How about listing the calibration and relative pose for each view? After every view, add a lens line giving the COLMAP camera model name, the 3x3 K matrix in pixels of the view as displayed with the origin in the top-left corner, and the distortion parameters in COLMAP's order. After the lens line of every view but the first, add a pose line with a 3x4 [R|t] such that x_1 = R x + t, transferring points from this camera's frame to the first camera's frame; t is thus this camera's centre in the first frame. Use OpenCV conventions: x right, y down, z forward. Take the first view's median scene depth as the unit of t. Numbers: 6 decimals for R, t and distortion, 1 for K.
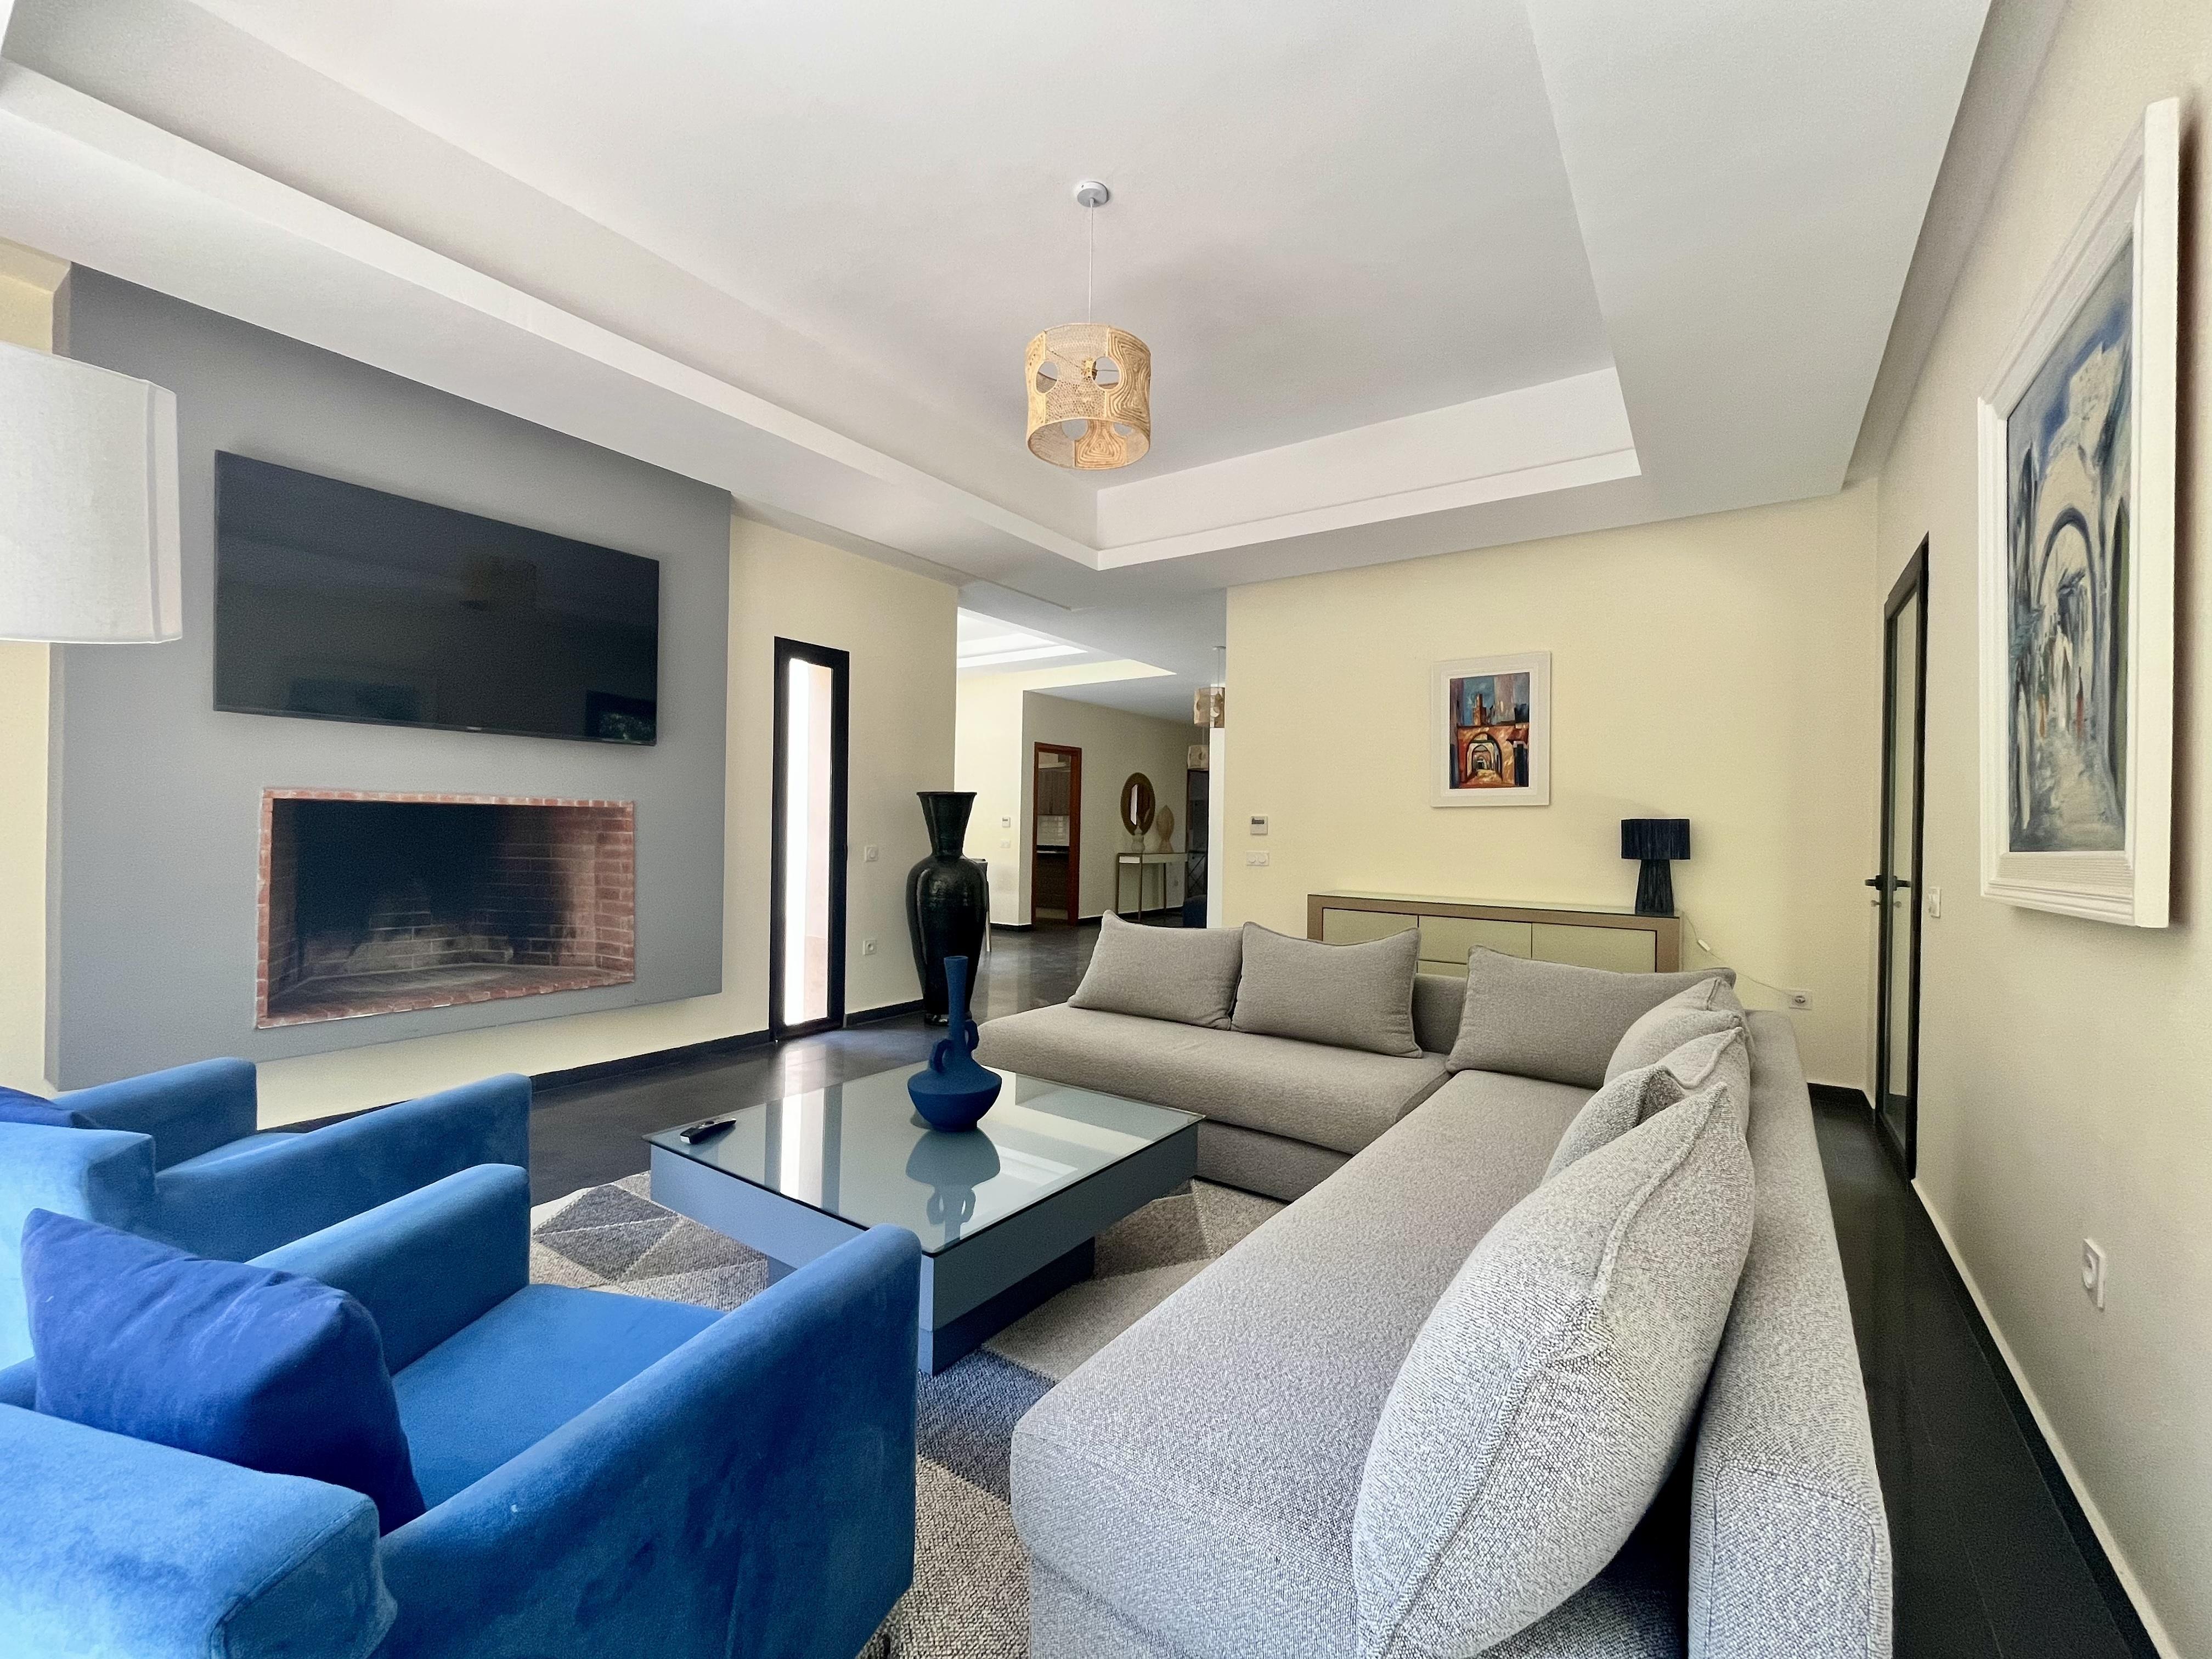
lens RADIAL K [[900.5, 0, 1106.0], [0, 900.5, 829.5], [0, 0, 1]] dist [0.000420, 0.000015]
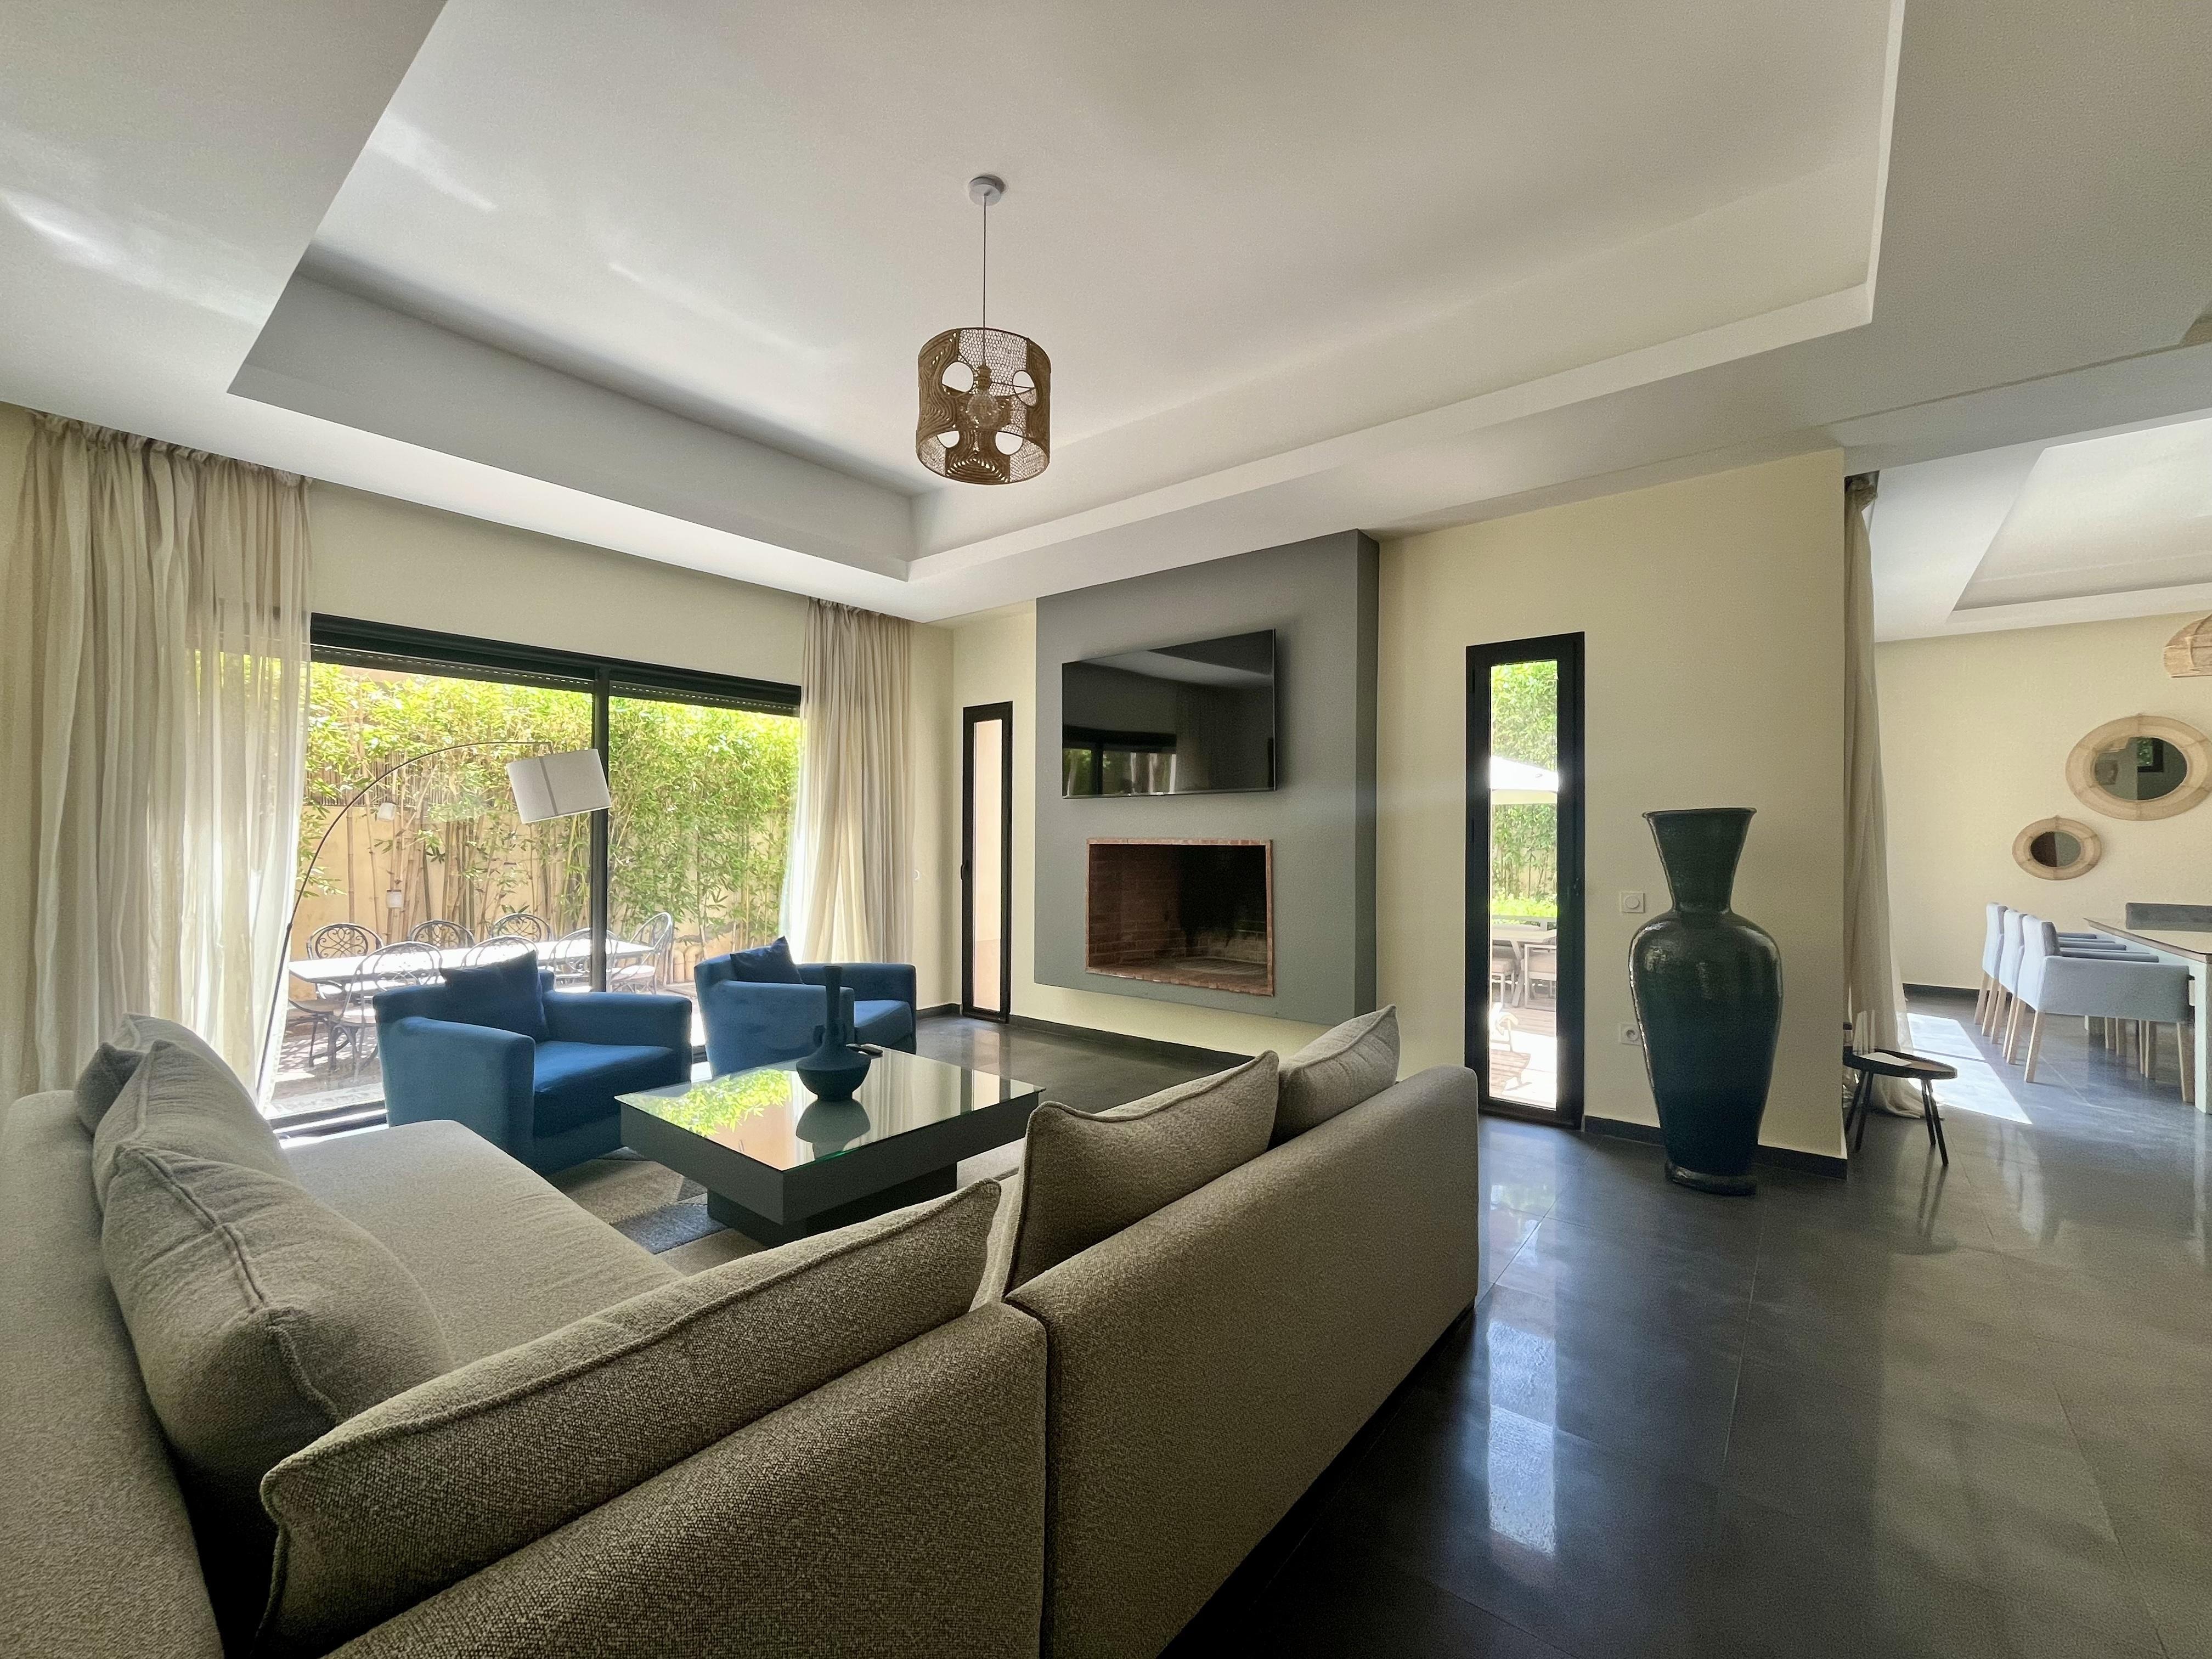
lens RADIAL K [[900.5, 0, 1106.0], [0, 900.5, 829.5], [0, 0, 1]] dist [0.000420, 0.000015]
pose [[-0.073837, -0.026008, -0.996931, 0.636161], [-0.004074, 0.999659, -0.025777, -0.014016], [0.997262, 0.002158, -0.073918, 0.854996]]
